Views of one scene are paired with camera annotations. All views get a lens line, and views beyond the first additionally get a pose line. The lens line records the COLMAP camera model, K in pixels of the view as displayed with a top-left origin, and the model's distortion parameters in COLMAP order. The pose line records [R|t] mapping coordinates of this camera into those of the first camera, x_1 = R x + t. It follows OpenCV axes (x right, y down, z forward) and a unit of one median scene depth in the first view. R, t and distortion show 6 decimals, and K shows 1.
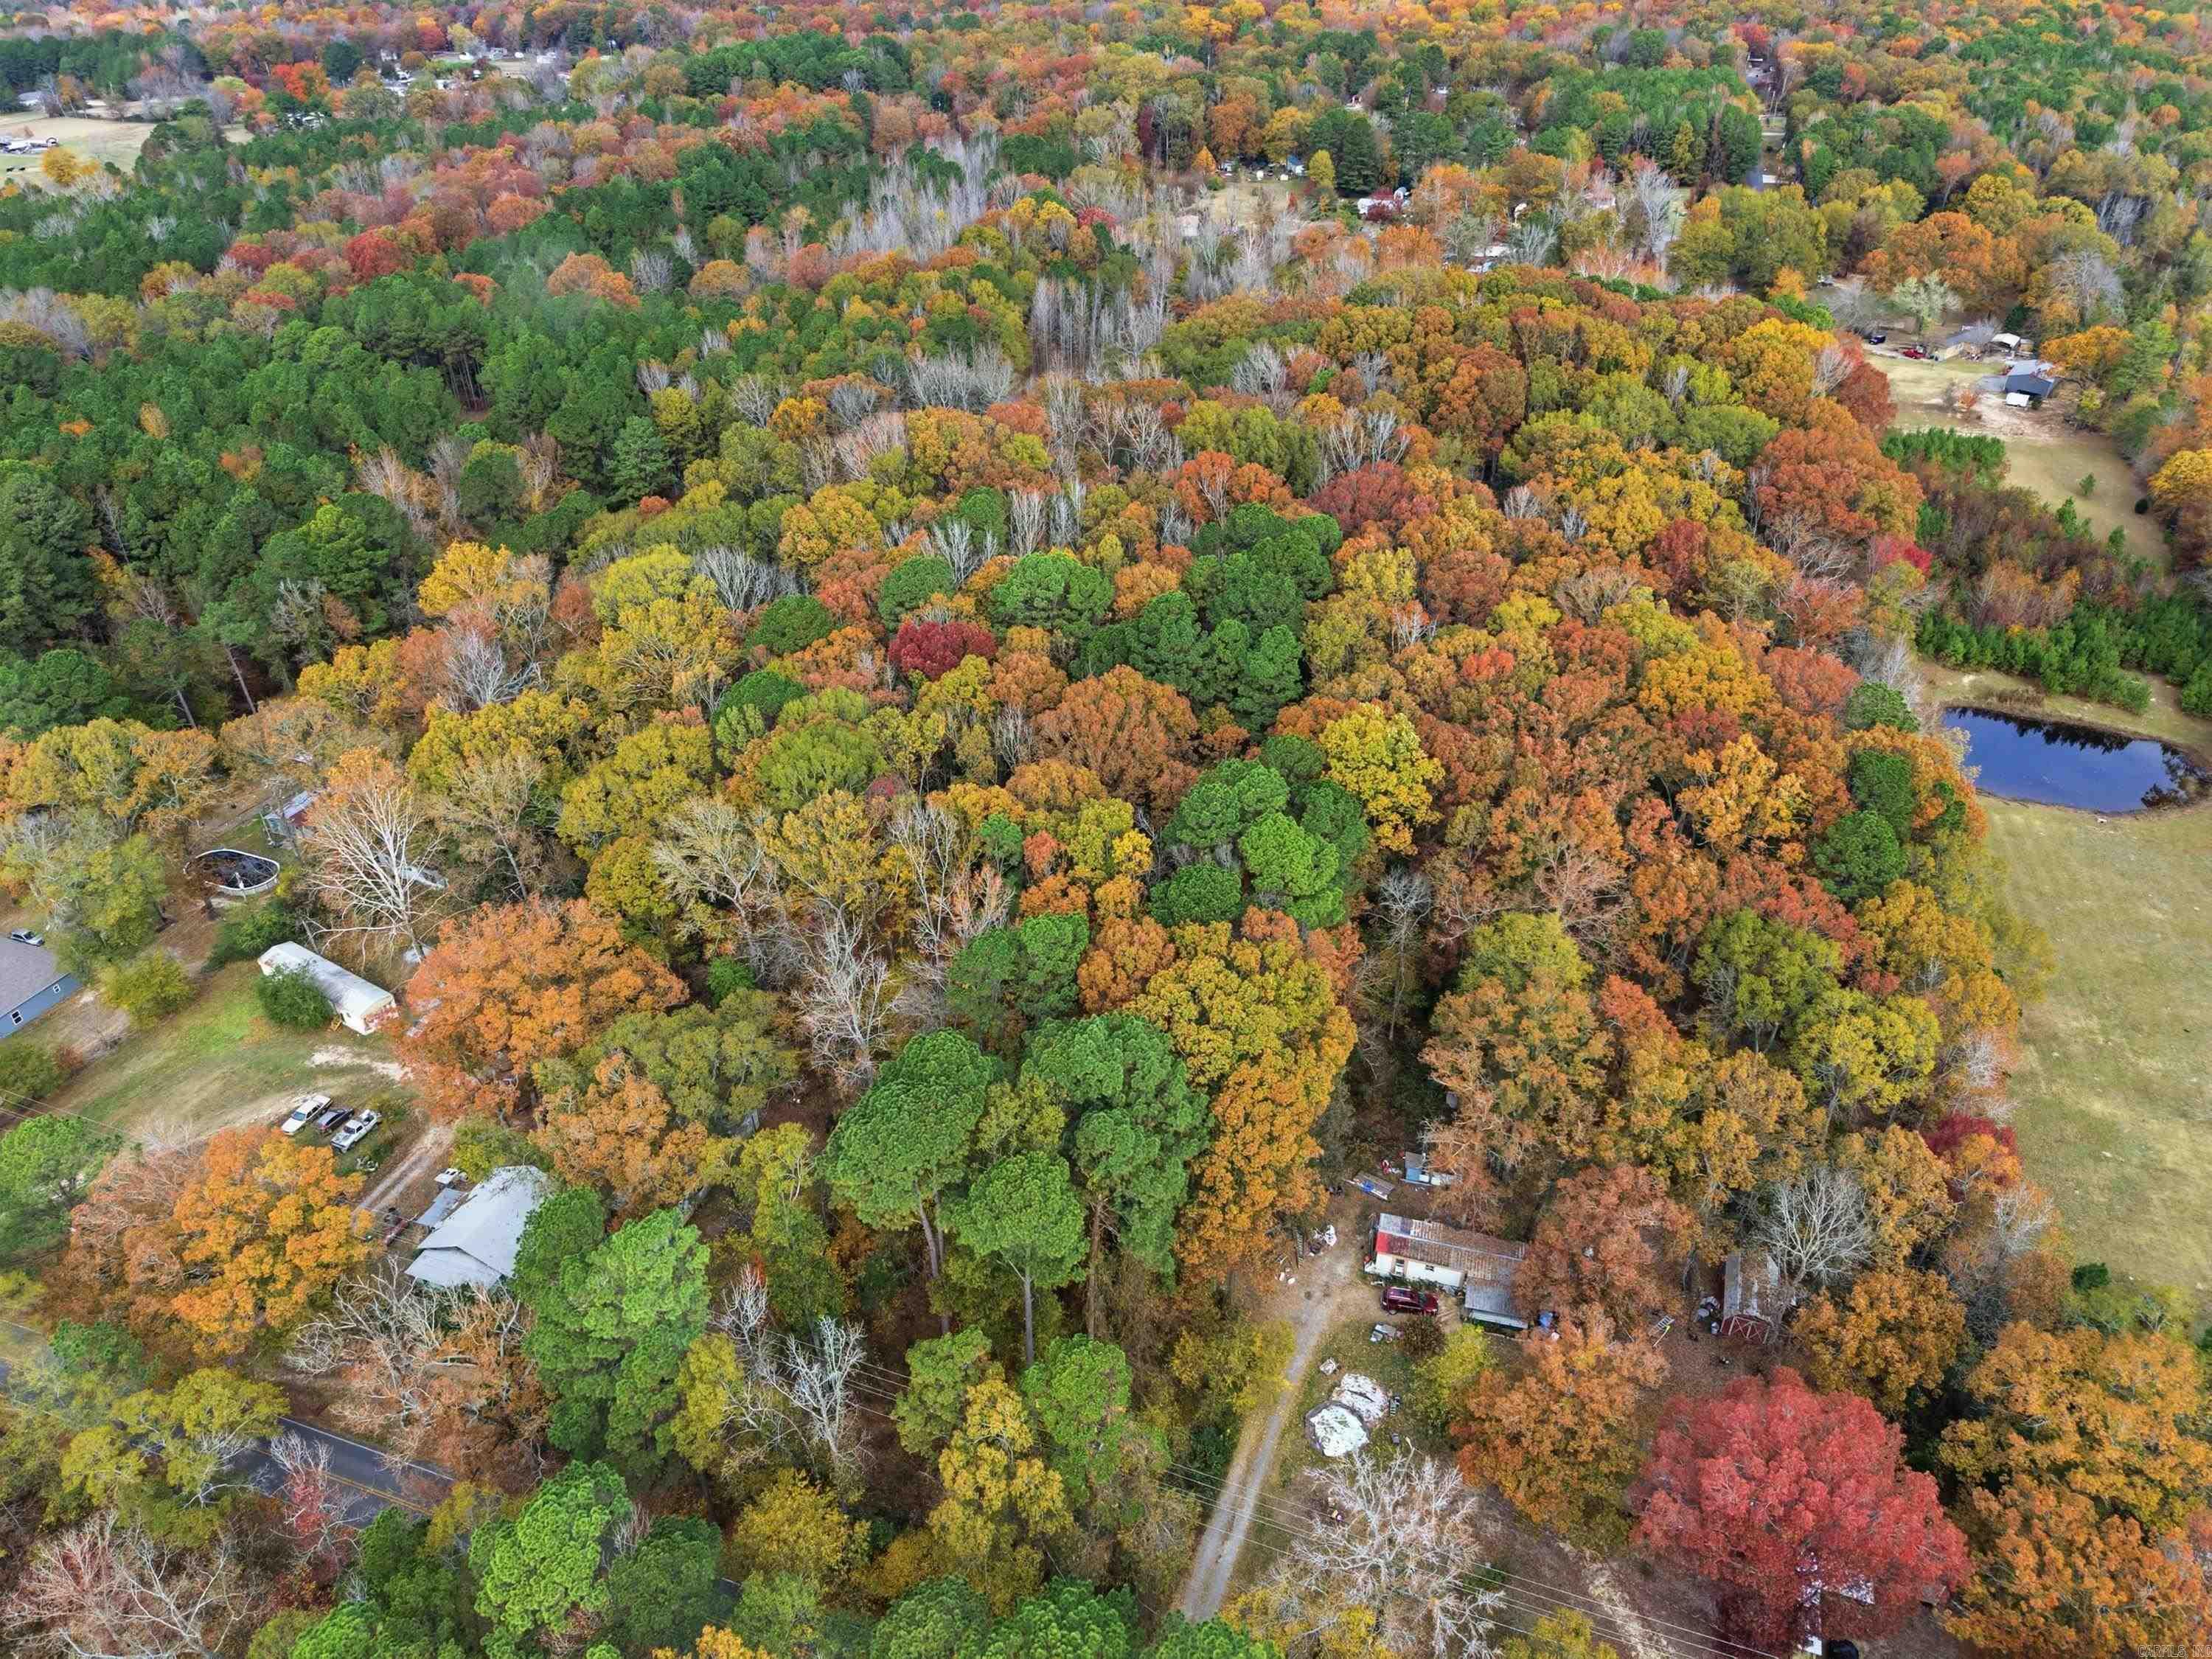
lens RADIAL K [[1479.9, 0, 1106.0], [0, 1479.9, 829.5], [0, 0, 1]] dist [0.009833, -0.008733]
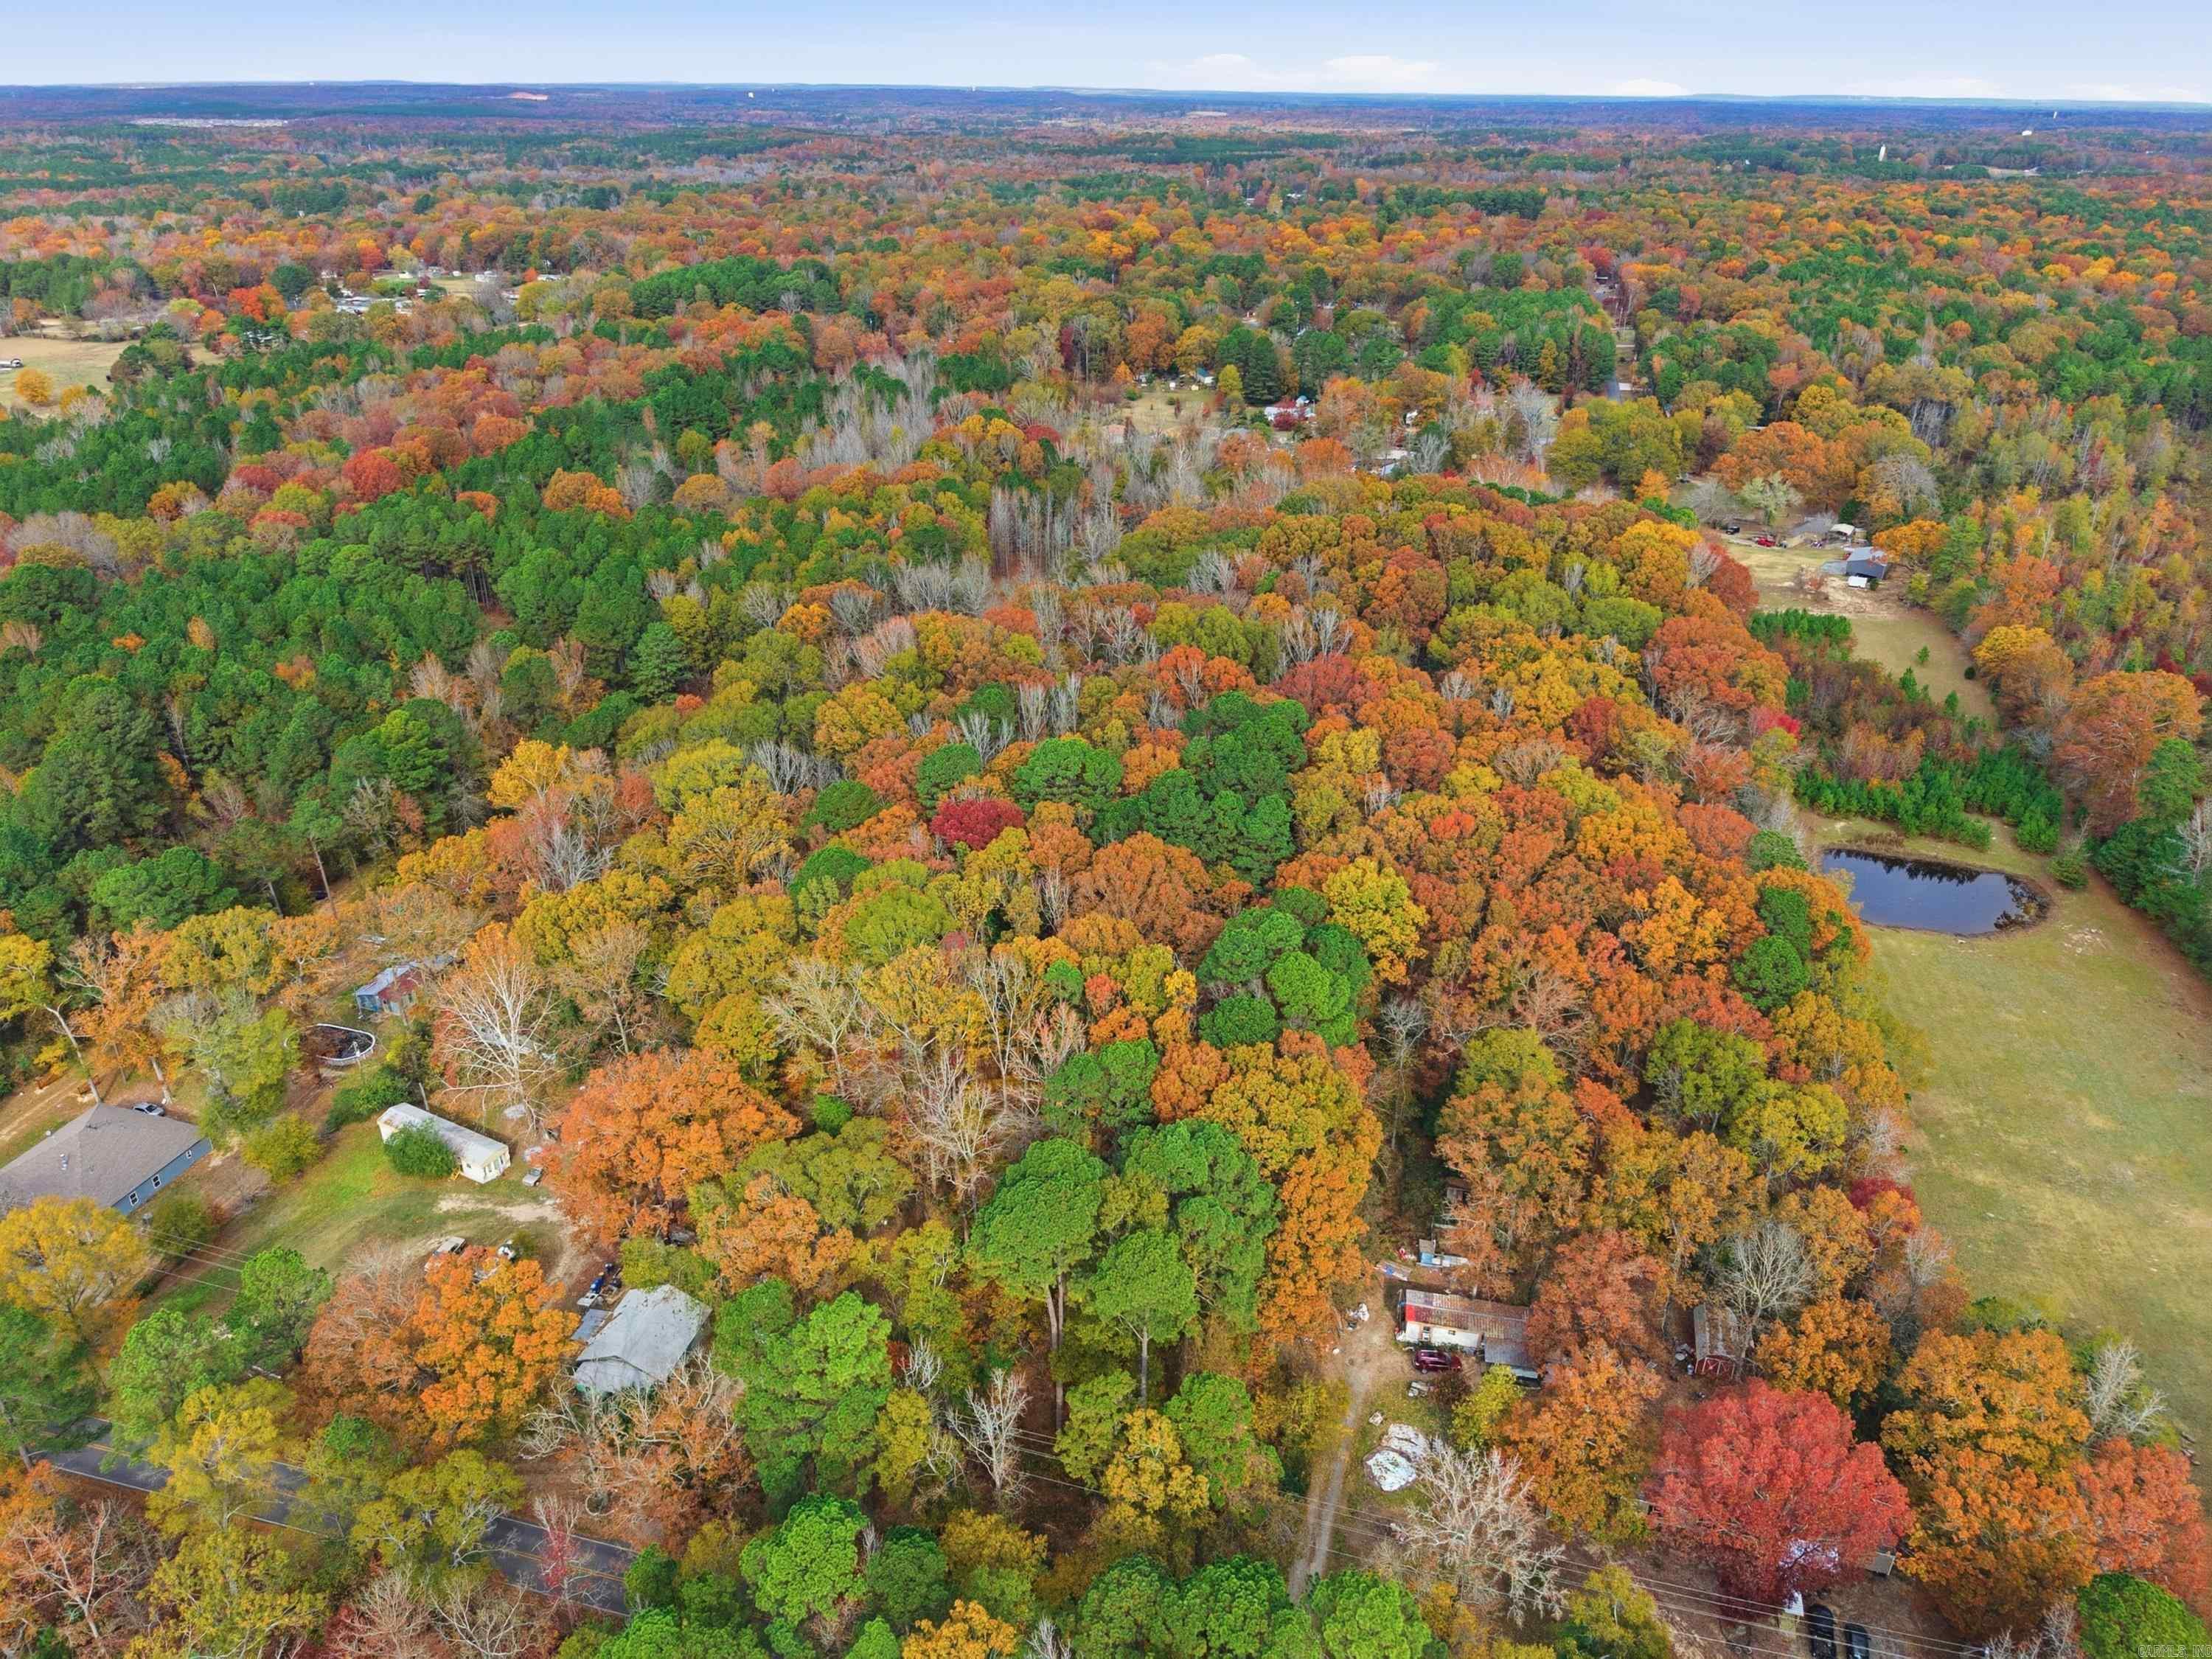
lens RADIAL K [[1479.9, 0, 1106.0], [0, 1479.9, 829.5], [0, 0, 1]] dist [0.009833, -0.008733]
pose [[0.997274, -0.027963, 0.068286, -0.082747], [0.035413, 0.993250, -0.110453, 0.011578], [-0.064737, 0.112570, 0.991533, -0.131739]]
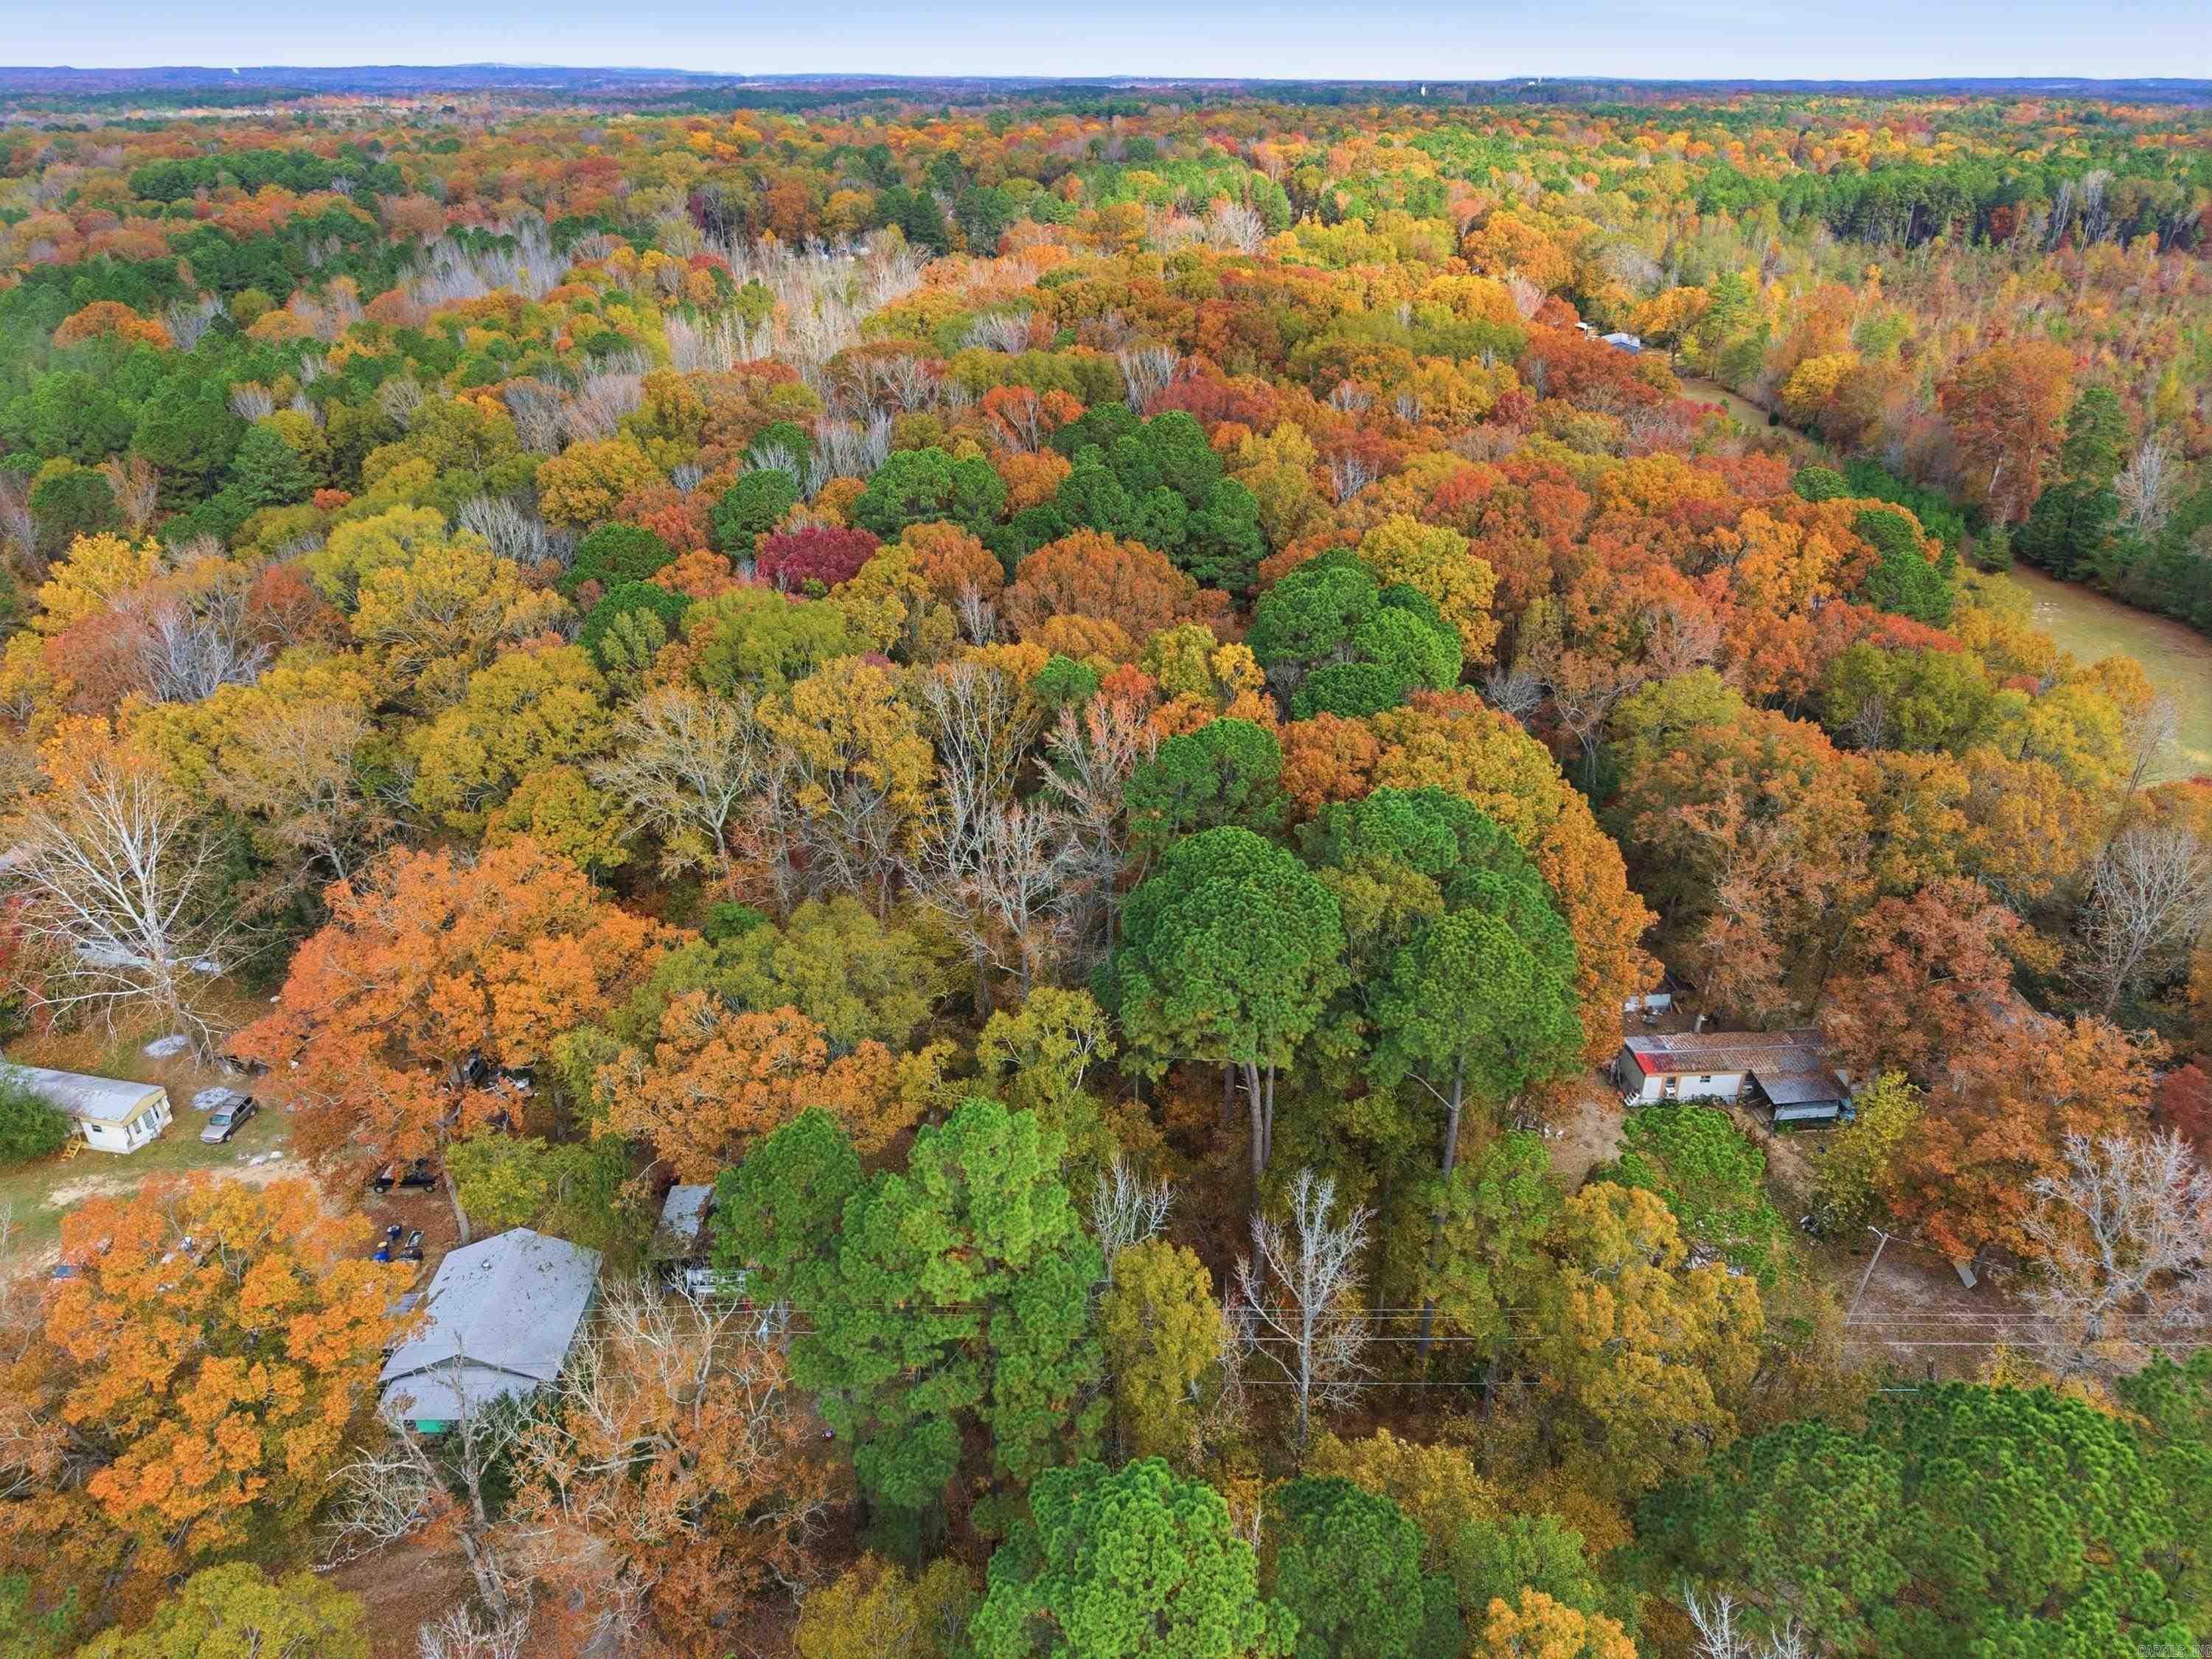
lens RADIAL K [[1479.9, 0, 1106.0], [0, 1479.9, 829.5], [0, 0, 1]] dist [0.009833, -0.008733]
pose [[0.940619, -0.156776, 0.301095, -0.215847], [0.187125, 0.979502, -0.074562, 0.103507], [-0.283233, 0.126477, 0.950675, 0.186925]]
